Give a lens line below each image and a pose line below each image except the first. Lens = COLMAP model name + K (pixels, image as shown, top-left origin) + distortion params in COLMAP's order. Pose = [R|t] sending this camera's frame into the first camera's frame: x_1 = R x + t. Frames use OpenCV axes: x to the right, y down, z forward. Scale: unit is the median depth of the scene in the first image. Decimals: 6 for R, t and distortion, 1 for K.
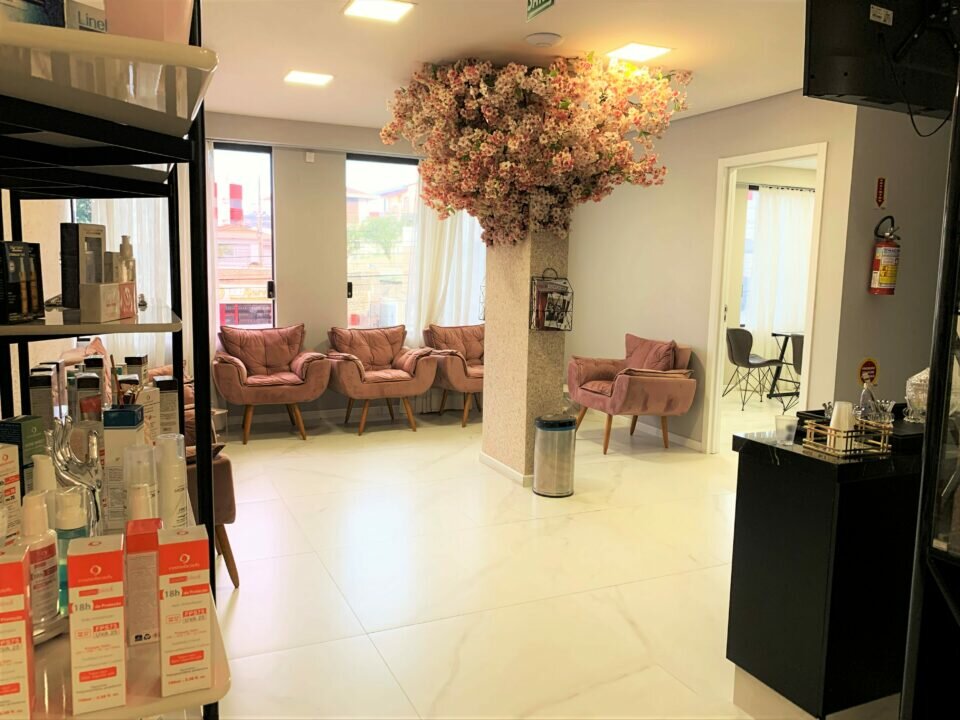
lens RADIAL K [[737.1, 0, 480.0], [0, 737.1, 360.0], [0, 0, 1]] dist [0.057660, -0.003707]
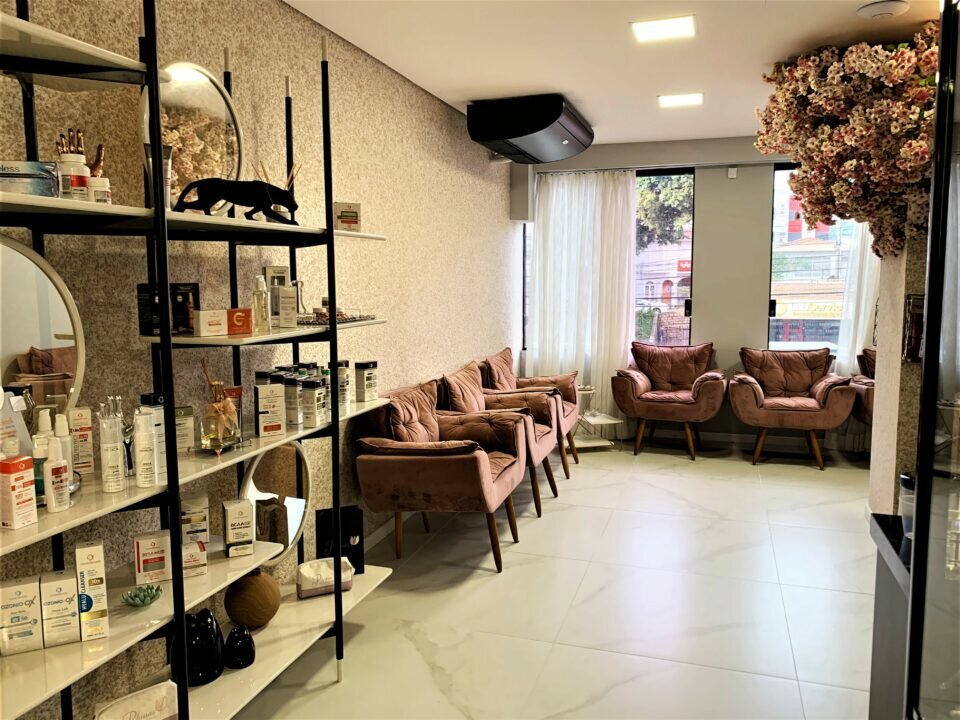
lens RADIAL K [[748.8, 0, 480.0], [0, 748.8, 360.0], [0, 0, 1]] dist [0.010500, 0.001146]
pose [[0.735952, 0.055030, -0.674793, 0.228757], [-0.069297, 0.997579, 0.005777, -0.011778], [0.673478, 0.042509, 0.737984, 0.067483]]
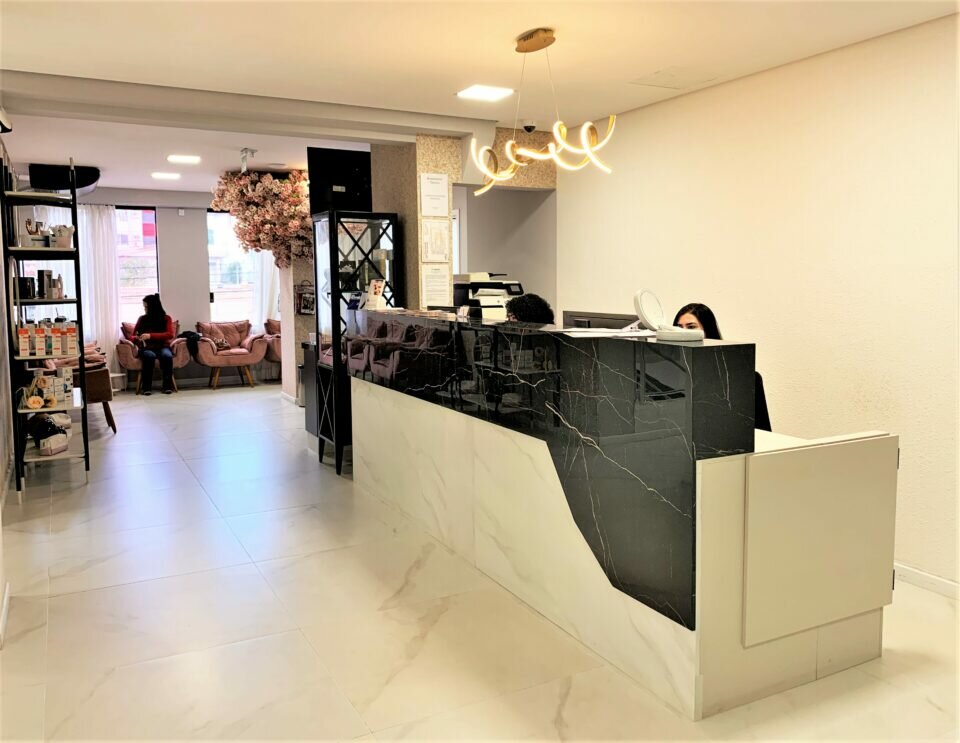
lens RADIAL K [[785.7, 0, 513.7], [0, 785.7, 344.8], [0, 0, 1]] dist [0.003854, 0.001256]
pose [[0.996089, -0.029163, 0.083399, 0.350723], [0.032641, 0.998640, -0.040648, 0.101045], [-0.082100, 0.043211, 0.995687, -0.747380]]
